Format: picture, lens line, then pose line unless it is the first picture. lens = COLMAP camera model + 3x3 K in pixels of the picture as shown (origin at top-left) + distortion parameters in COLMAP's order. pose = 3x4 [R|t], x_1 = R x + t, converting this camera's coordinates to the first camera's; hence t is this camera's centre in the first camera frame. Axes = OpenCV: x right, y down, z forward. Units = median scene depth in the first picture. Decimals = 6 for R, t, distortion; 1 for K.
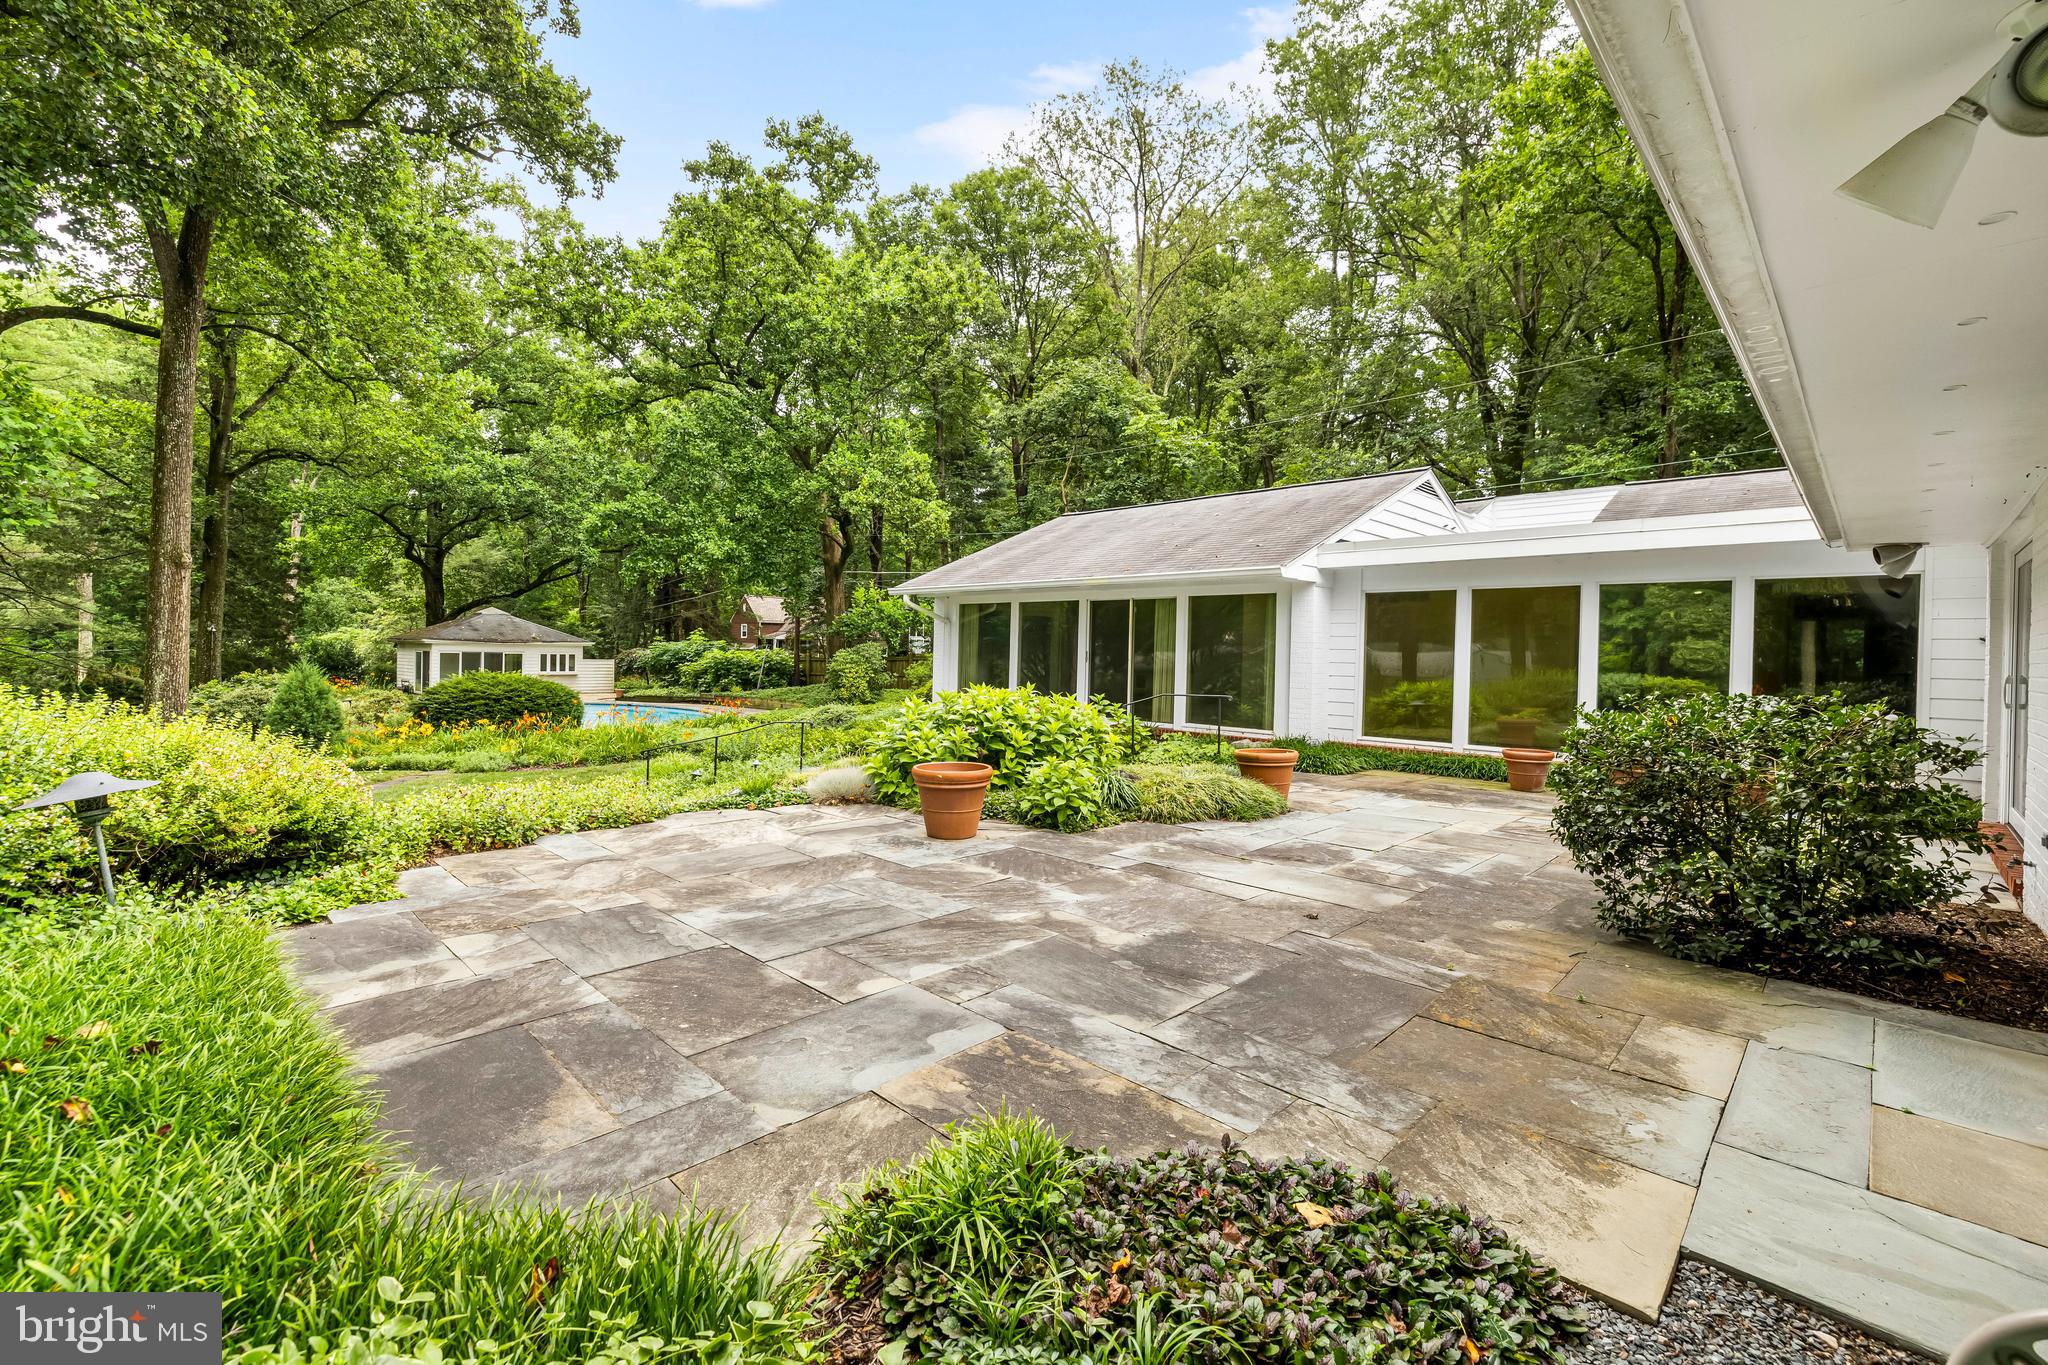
lens RADIAL K [[865.4, 0, 1028.4], [0, 865.4, 664.3], [0, 0, 1]] dist [0.014187, 0.000114]
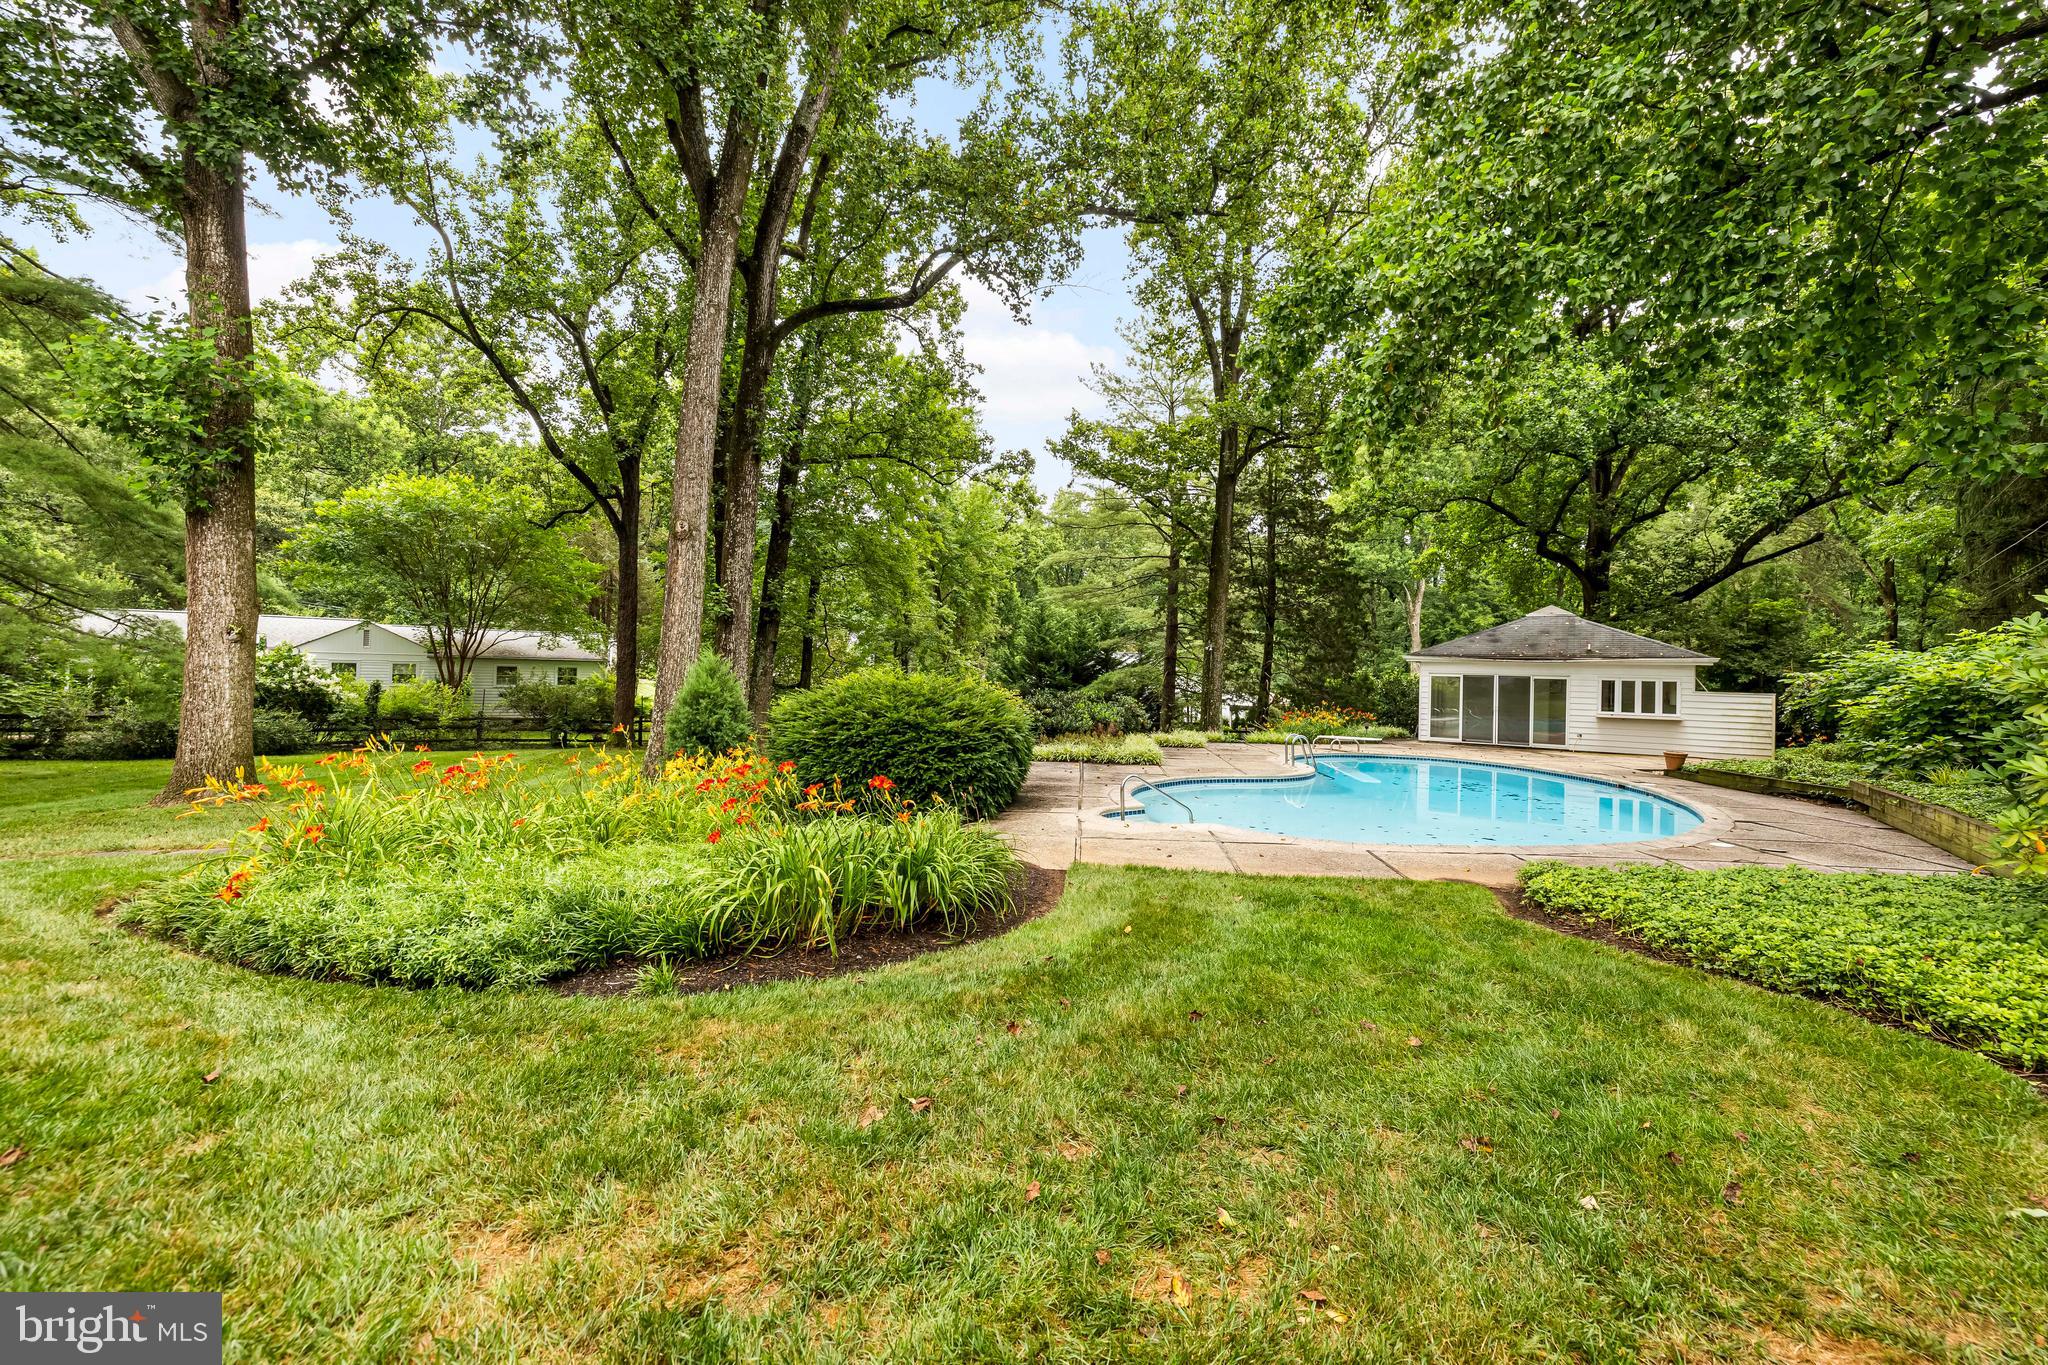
lens RADIAL K [[865.4, 0, 1027.9], [0, 865.4, 680.9], [0, 0, 1]] dist [0.014187, 0.000114]
pose [[0.146975, -0.008788, -0.989101, -0.067213], [-0.035364, 0.999275, -0.014134, 0.009440], [0.988508, 0.037056, 0.146558, 0.556220]]
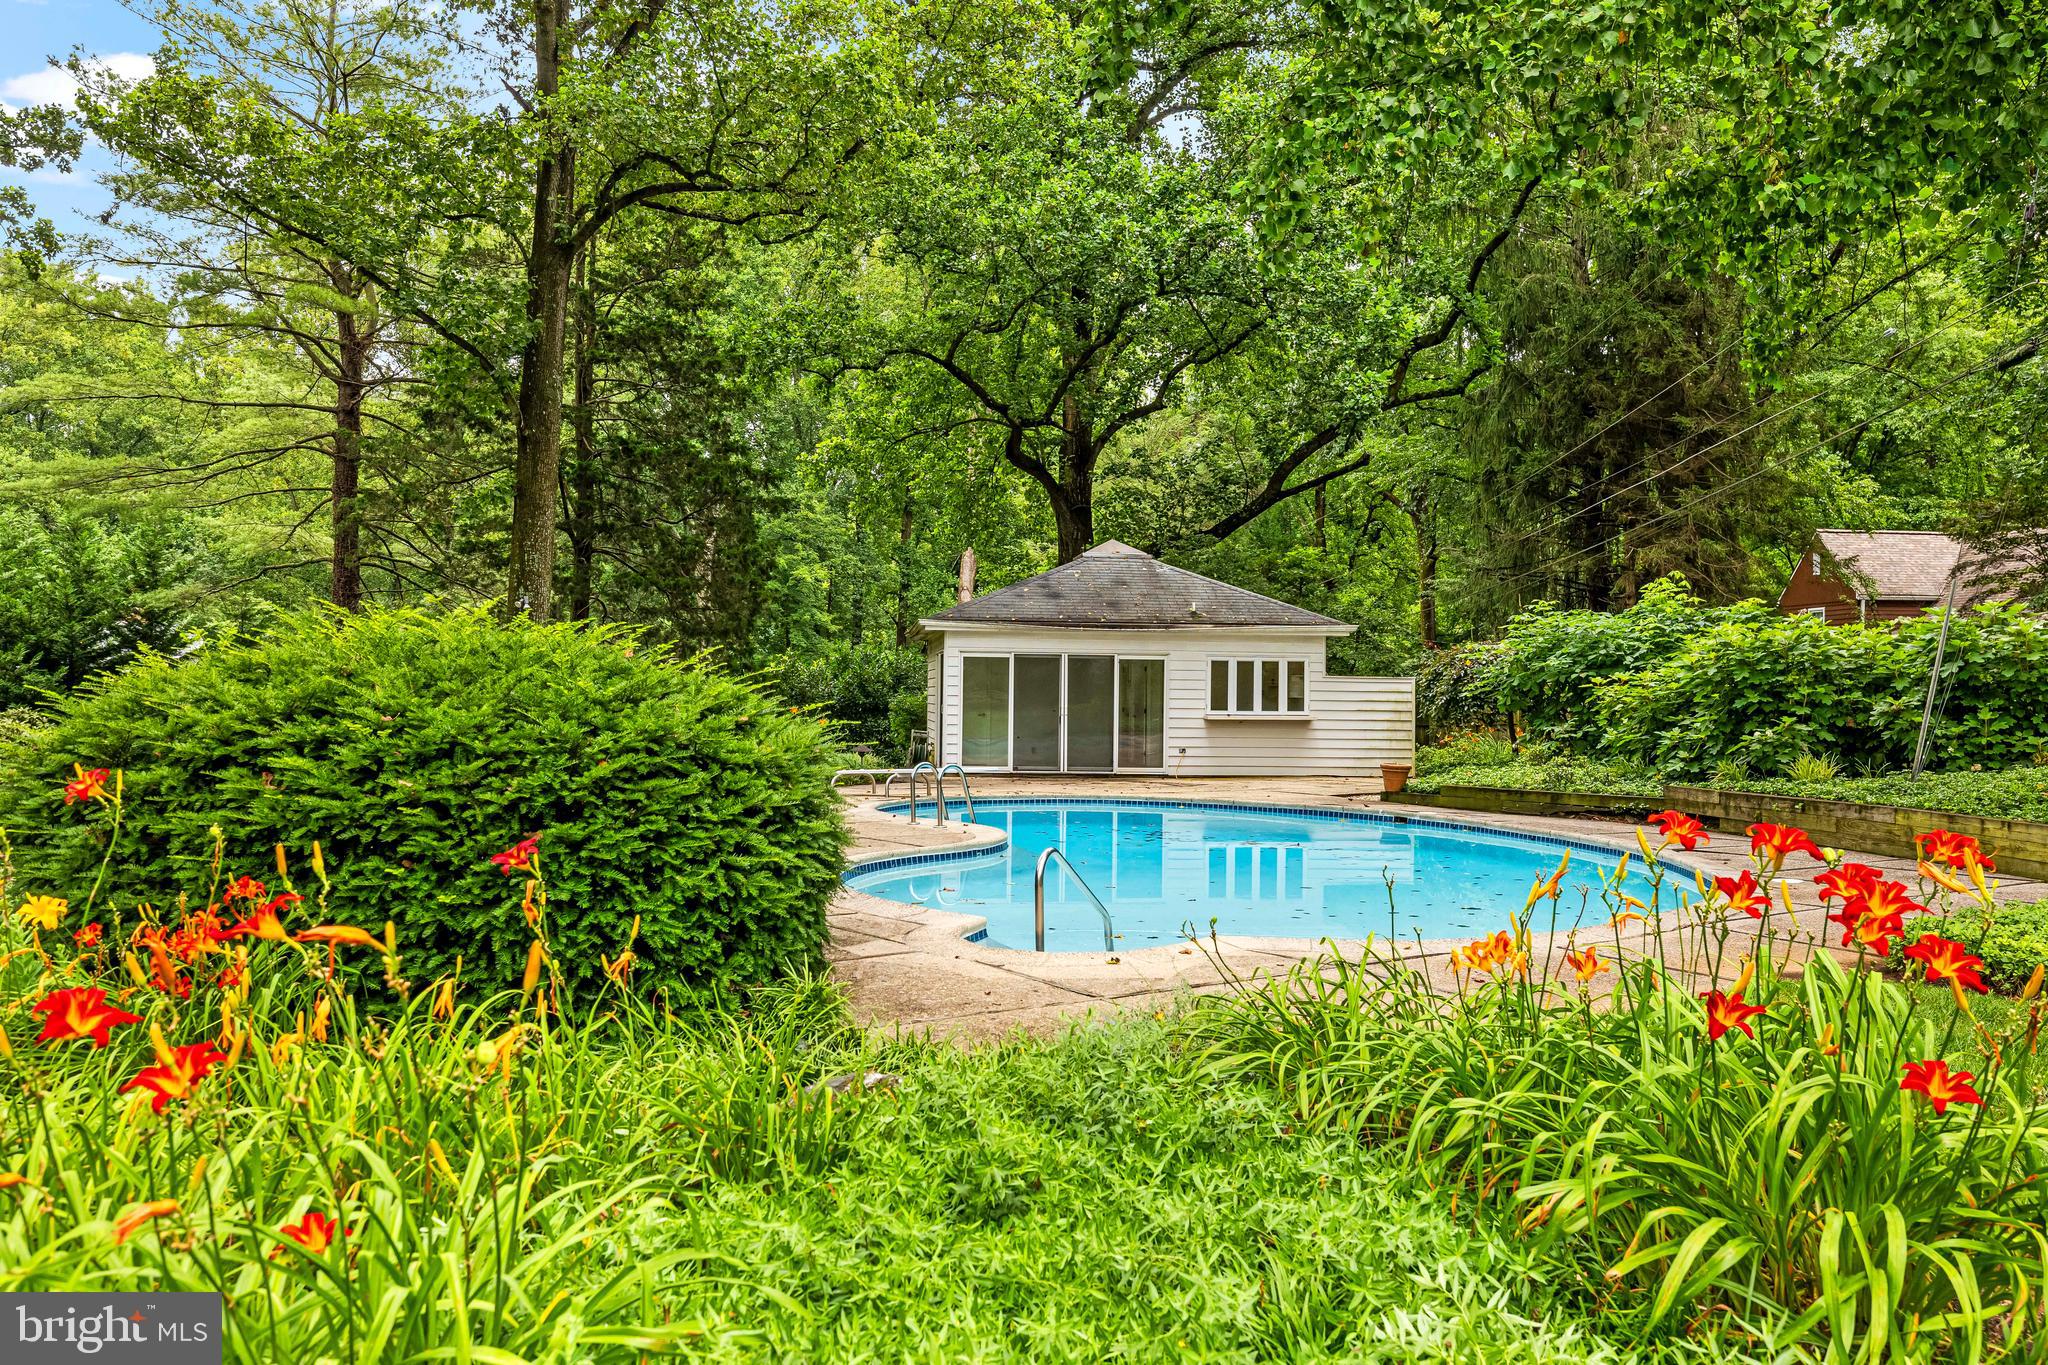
lens RADIAL K [[1650.8, 0, 1013.1], [0, 1650.8, 689.3], [0, 0, 1]] dist [0.003729, -0.002058]
pose [[0.722340, -0.015259, -0.691370, -0.164717], [-0.005218, 0.999608, -0.027514, 0.018135], [0.691519, 0.023482, 0.721977, 0.471078]]
